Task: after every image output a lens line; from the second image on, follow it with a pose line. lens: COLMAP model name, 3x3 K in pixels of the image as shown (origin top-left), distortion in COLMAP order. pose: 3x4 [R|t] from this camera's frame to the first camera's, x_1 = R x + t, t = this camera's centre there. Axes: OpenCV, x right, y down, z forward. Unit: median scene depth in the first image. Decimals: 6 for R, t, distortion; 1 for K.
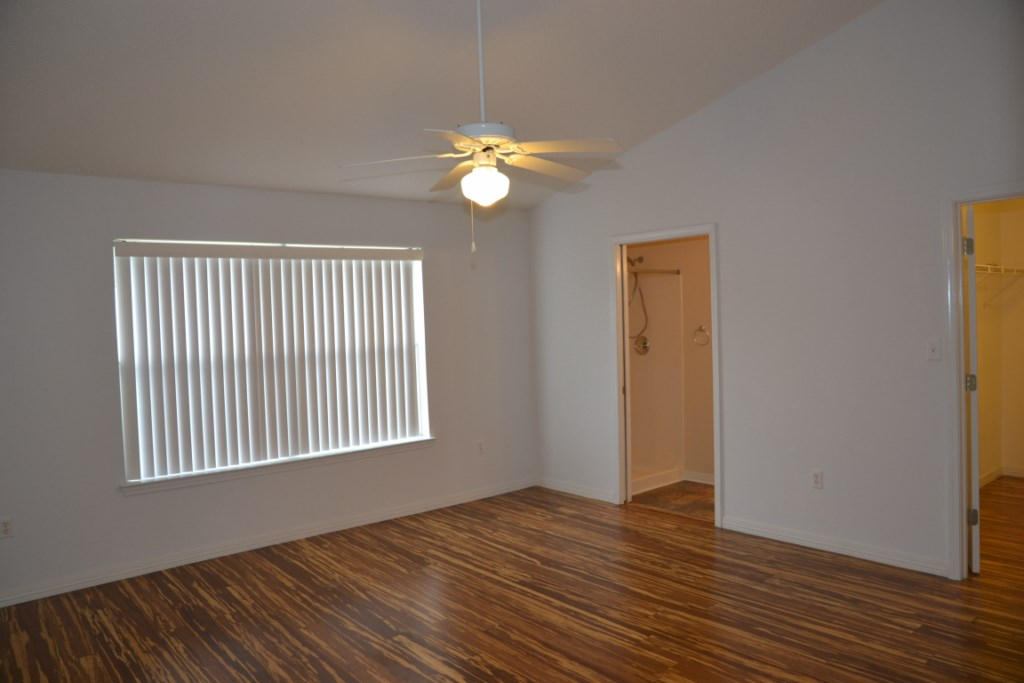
lens RADIAL K [[719.7, 0, 512.0], [0, 719.7, 341.5], [0, 0, 1]] dist [-0.120094, 0.086388]
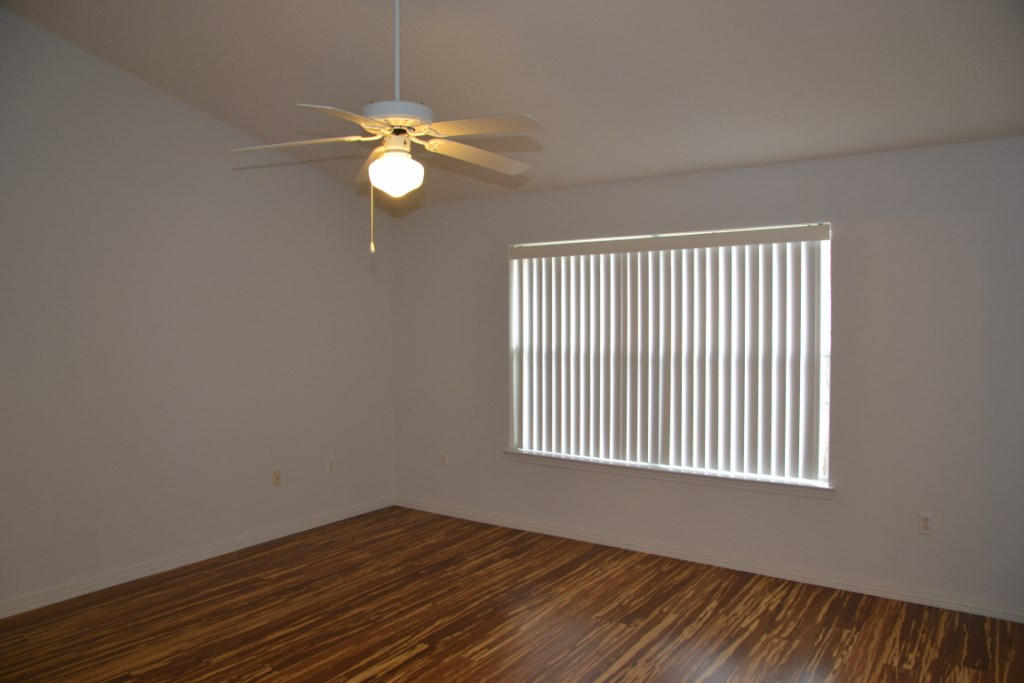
lens RADIAL K [[719.7, 0, 512.0], [0, 719.7, 341.5], [0, 0, 1]] dist [-0.120094, 0.086388]
pose [[0.267001, 0.060611, -0.961788, 0.605830], [-0.041512, 0.997817, 0.051357, -0.043472], [0.962802, 0.026213, 0.268934, 0.650867]]
